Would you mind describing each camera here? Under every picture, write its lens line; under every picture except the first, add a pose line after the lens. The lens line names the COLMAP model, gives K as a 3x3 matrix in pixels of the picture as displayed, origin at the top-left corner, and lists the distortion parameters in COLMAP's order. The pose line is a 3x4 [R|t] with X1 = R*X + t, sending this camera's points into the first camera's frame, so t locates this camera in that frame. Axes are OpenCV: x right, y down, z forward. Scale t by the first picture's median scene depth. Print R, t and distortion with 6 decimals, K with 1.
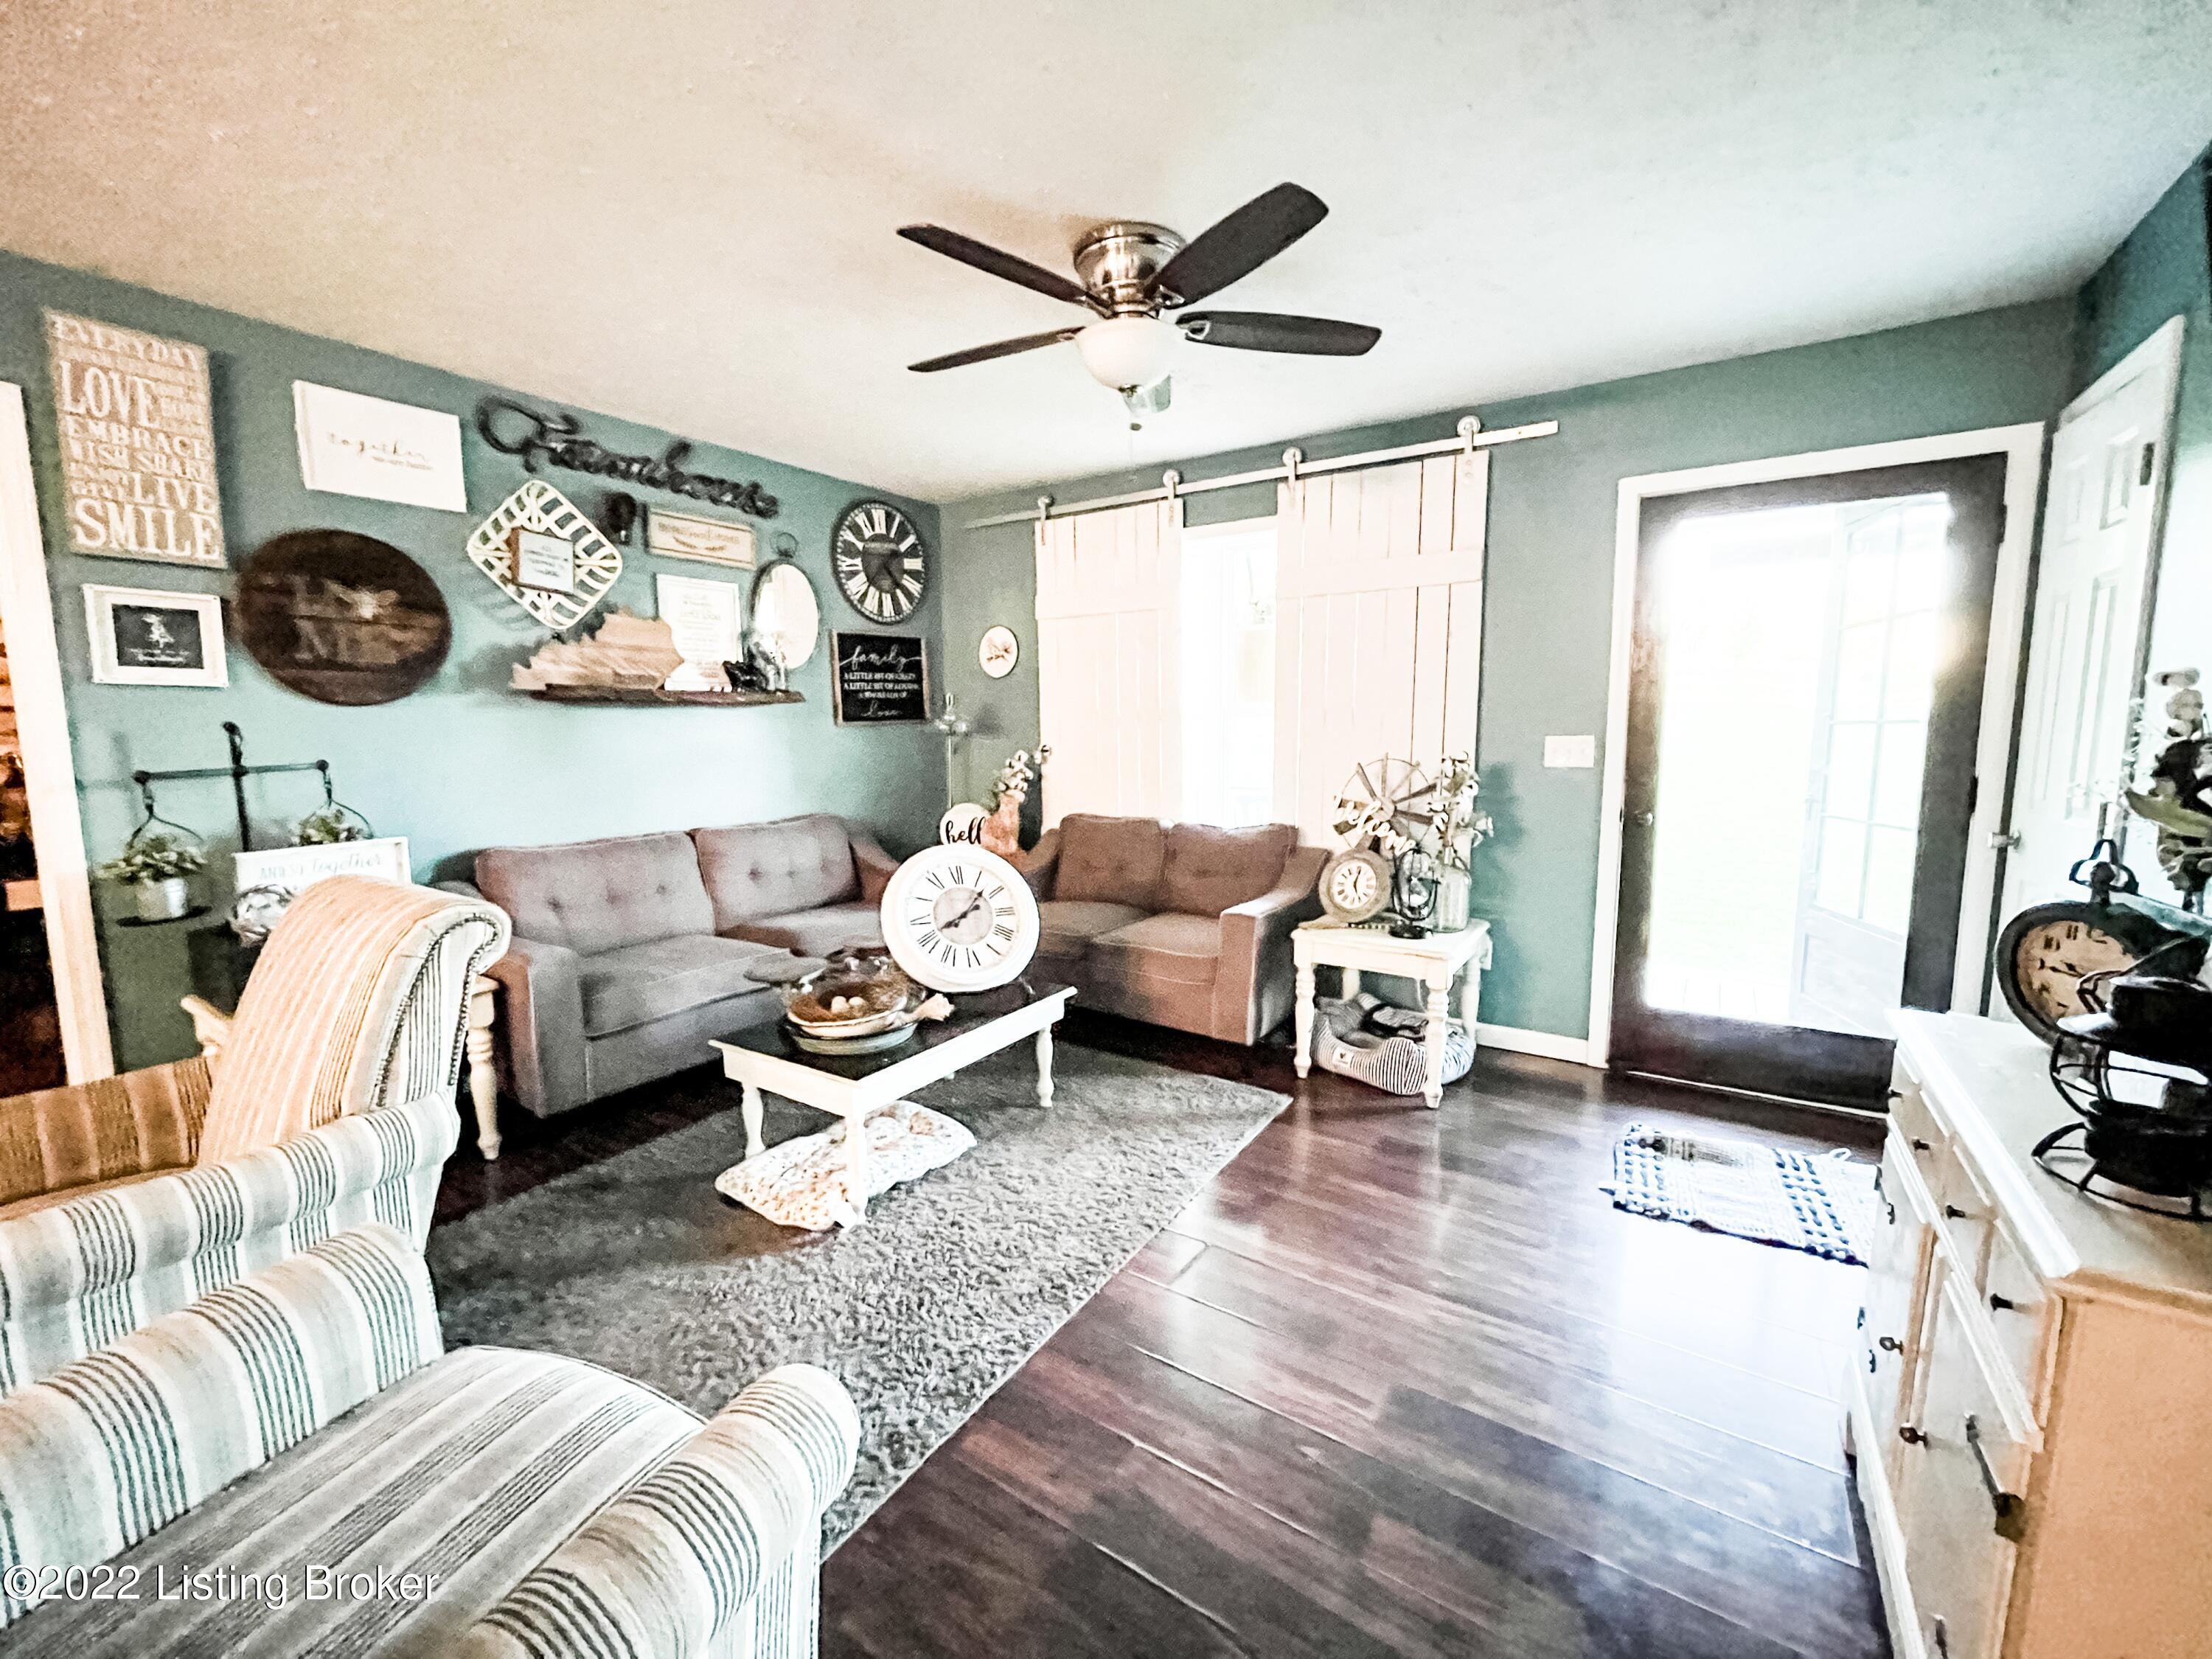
lens RADIAL K [[887.0, 0, 1106.0], [0, 887.0, 829.5], [0, 0, 1]] dist [-0.003291, -0.000457]
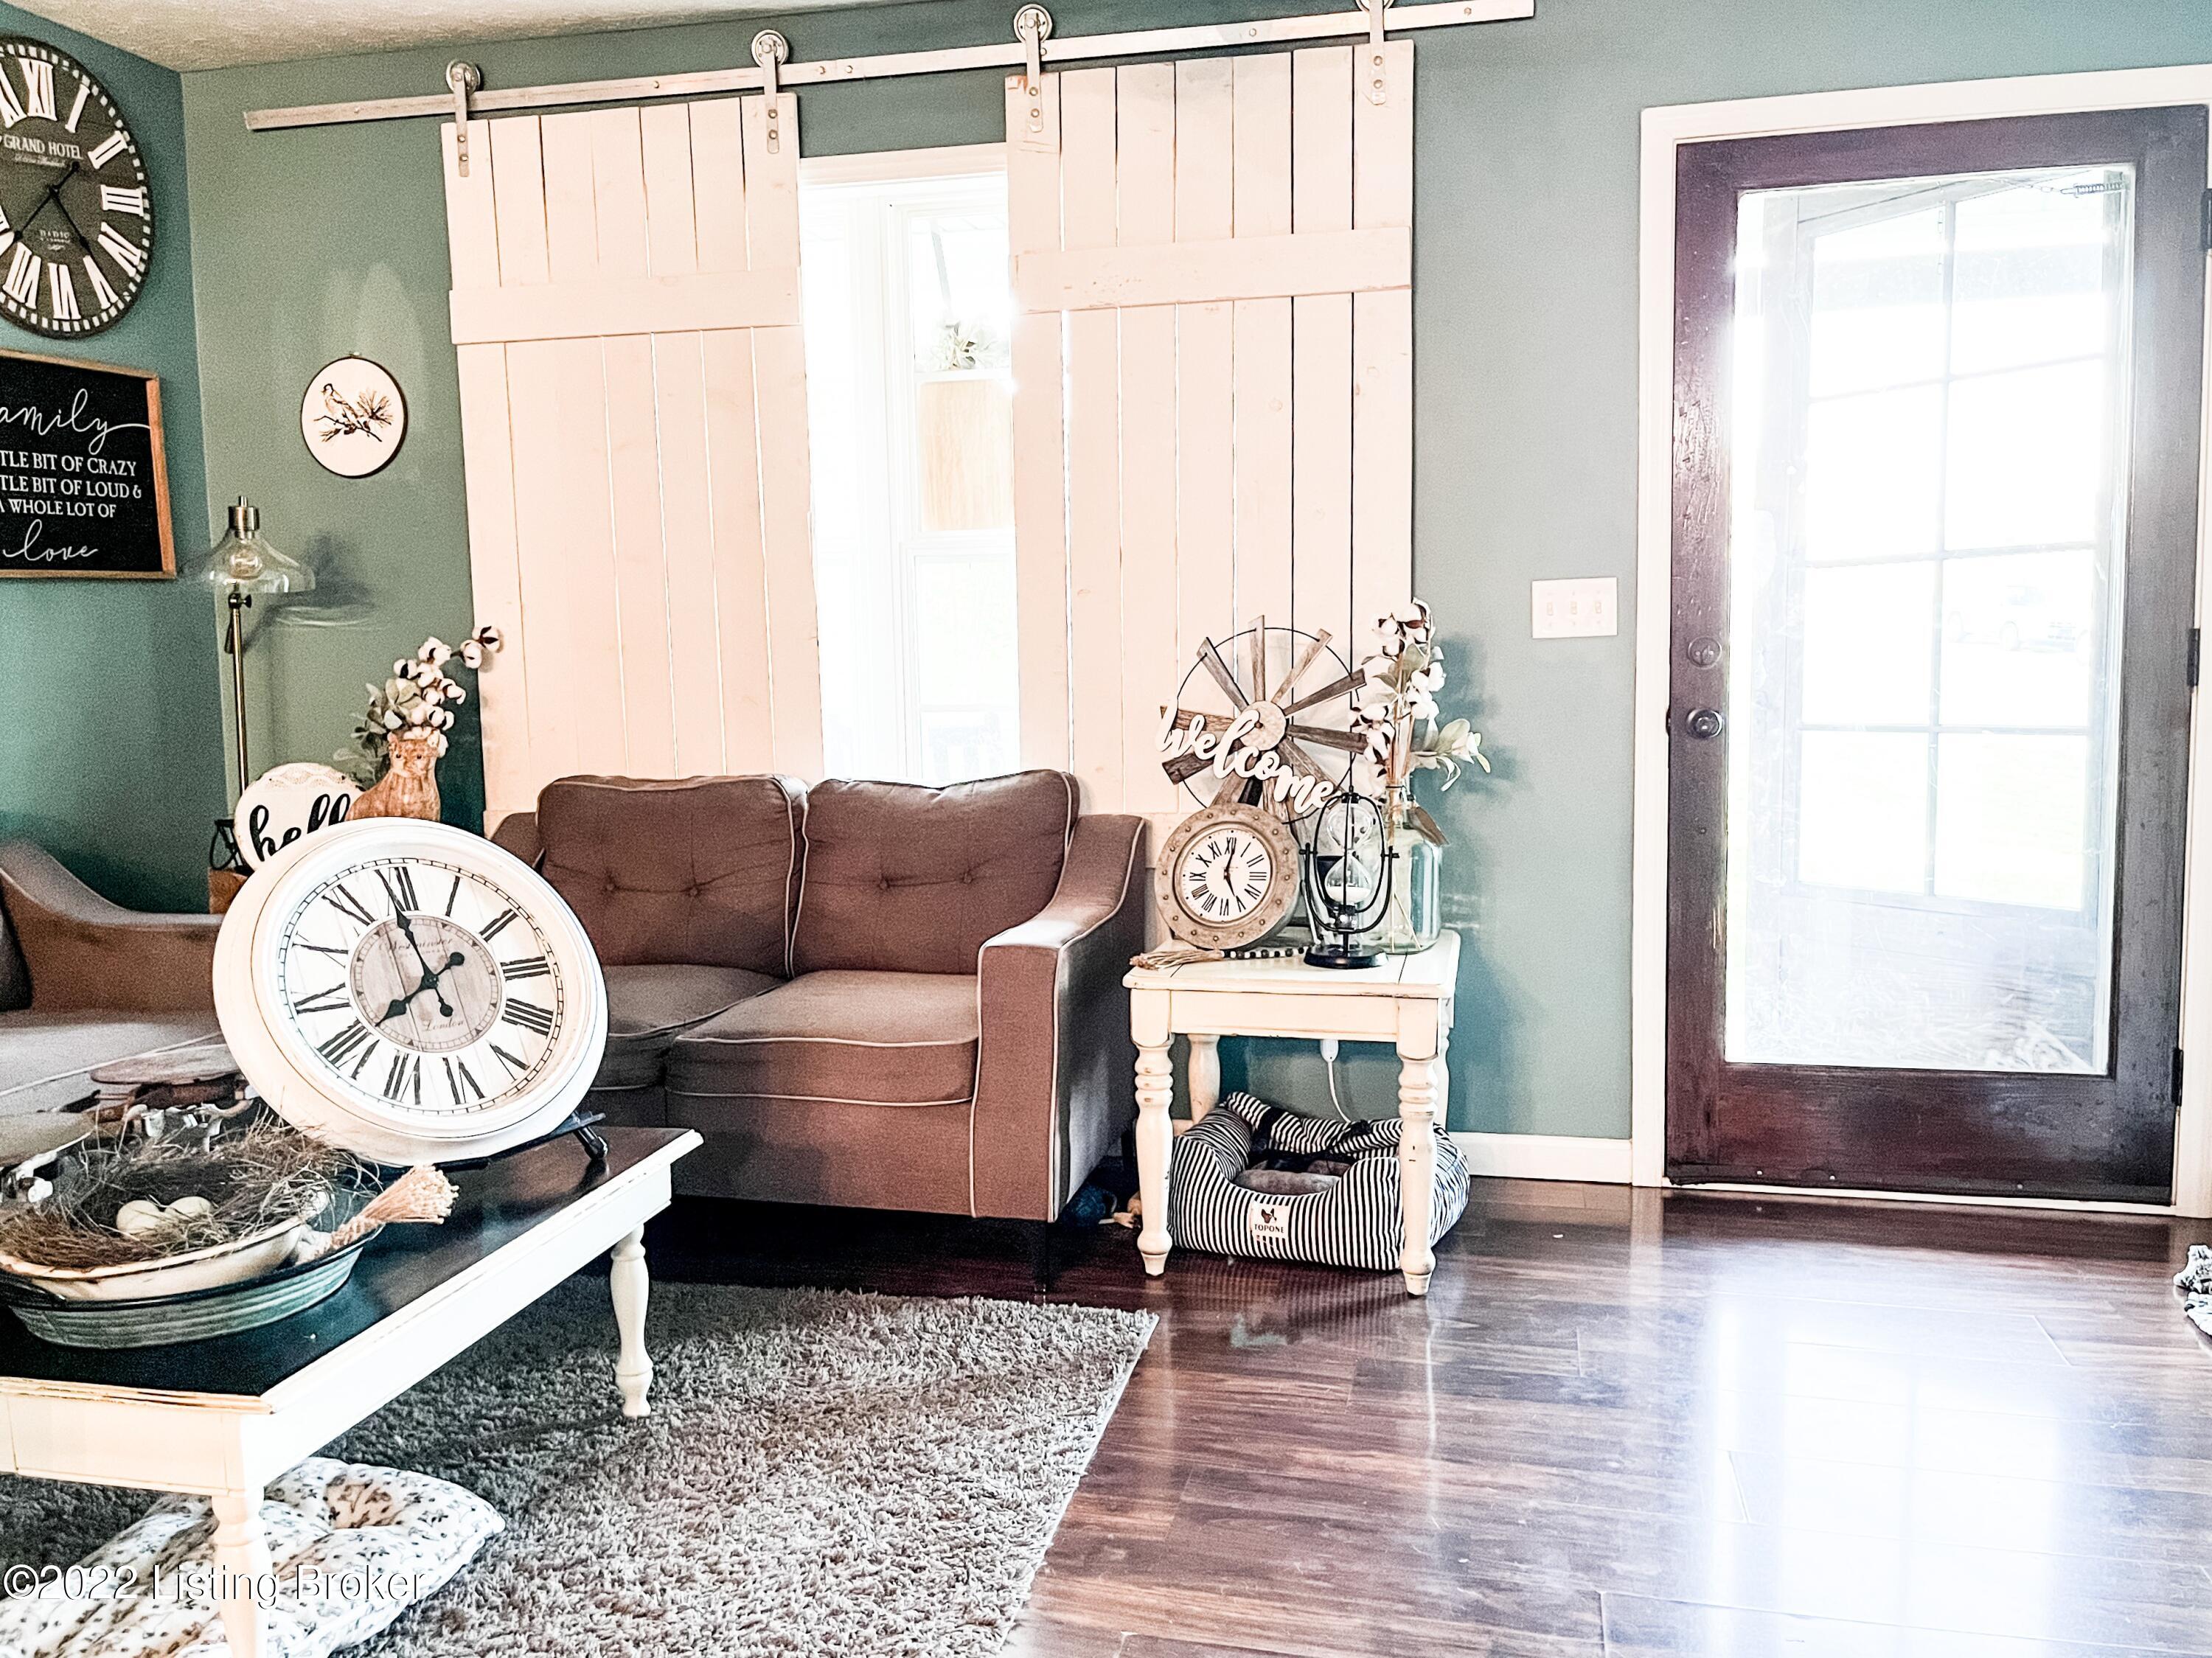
lens RADIAL K [[1760.0, 0, 1116.7], [0, 1760.0, 806.8], [0, 0, 1]] dist [0.075501, -0.108548]
pose [[0.934885, -0.041126, 0.352559, -0.132955], [0.051991, 0.998418, -0.021401, 0.043869], [-0.351122, 0.038338, 0.935545, 0.091223]]
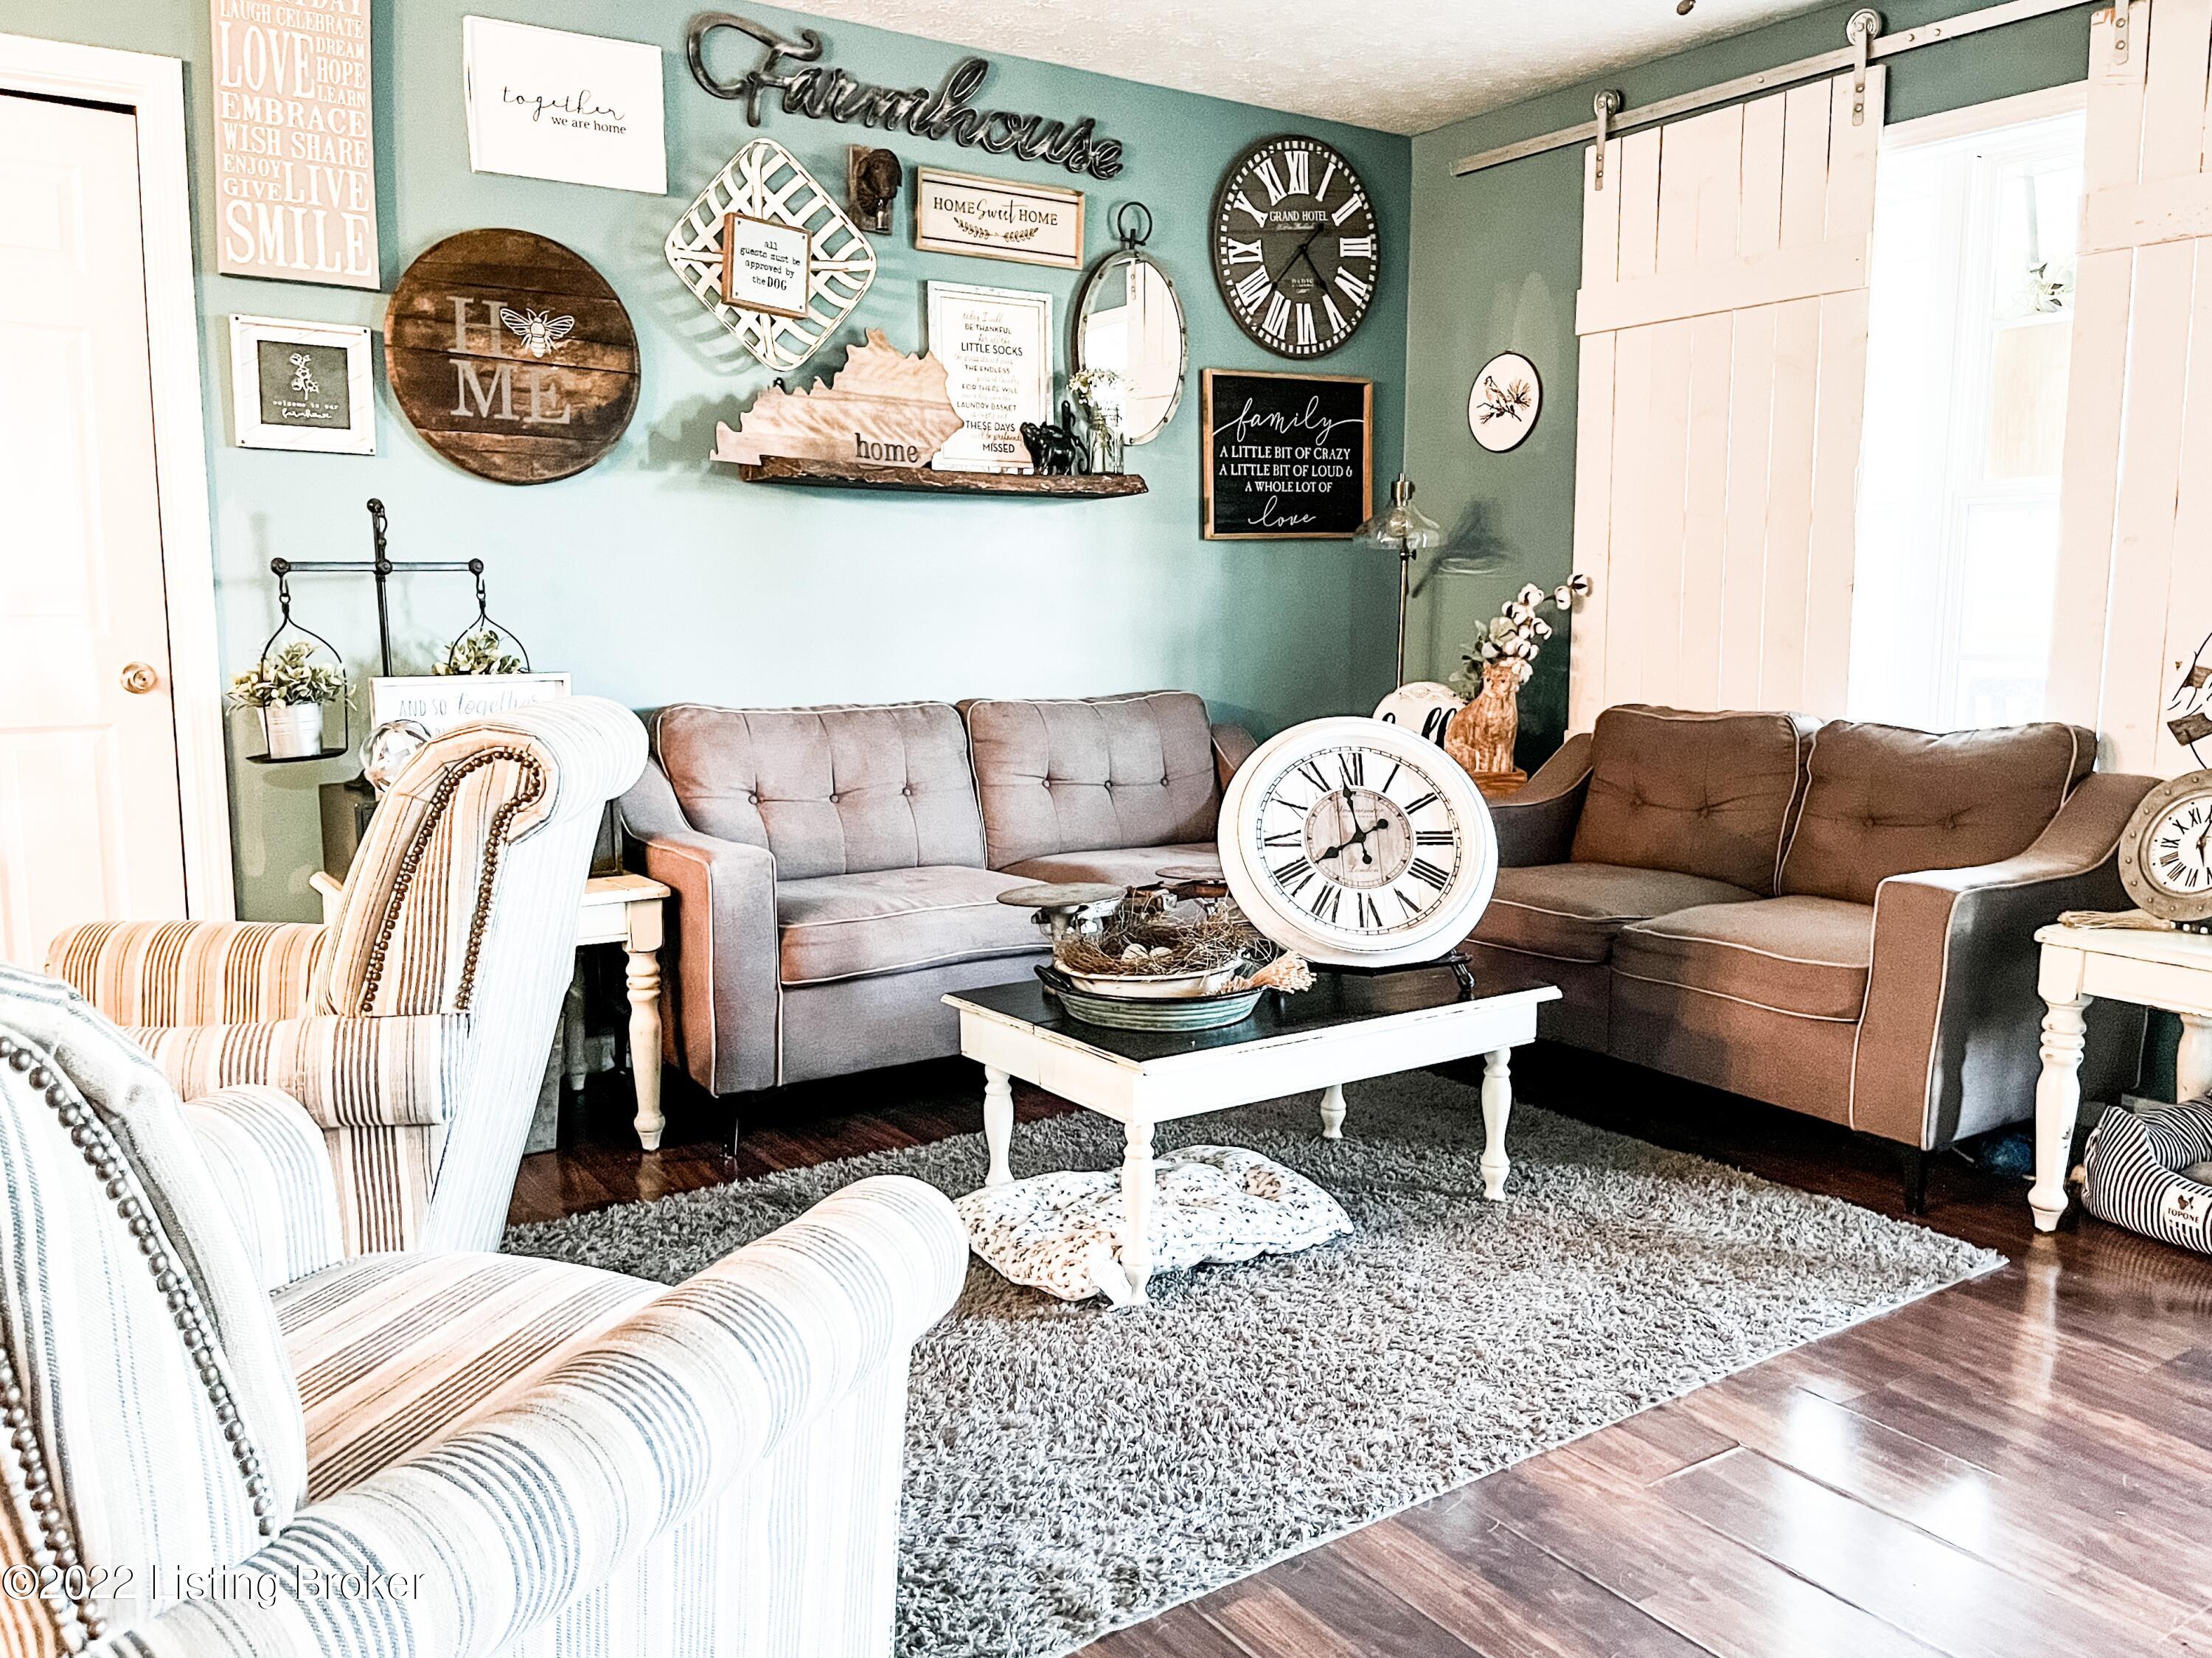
lens RADIAL K [[1692.7, 0, 1106.0], [0, 1692.7, 829.0], [0, 0, 1]] dist [0.066160, -0.095030]
pose [[0.925158, 0.057959, -0.375131, 0.086482], [-0.051731, 0.998305, 0.026661, 0.062872], [0.376040, -0.005260, 0.926588, -0.063263]]
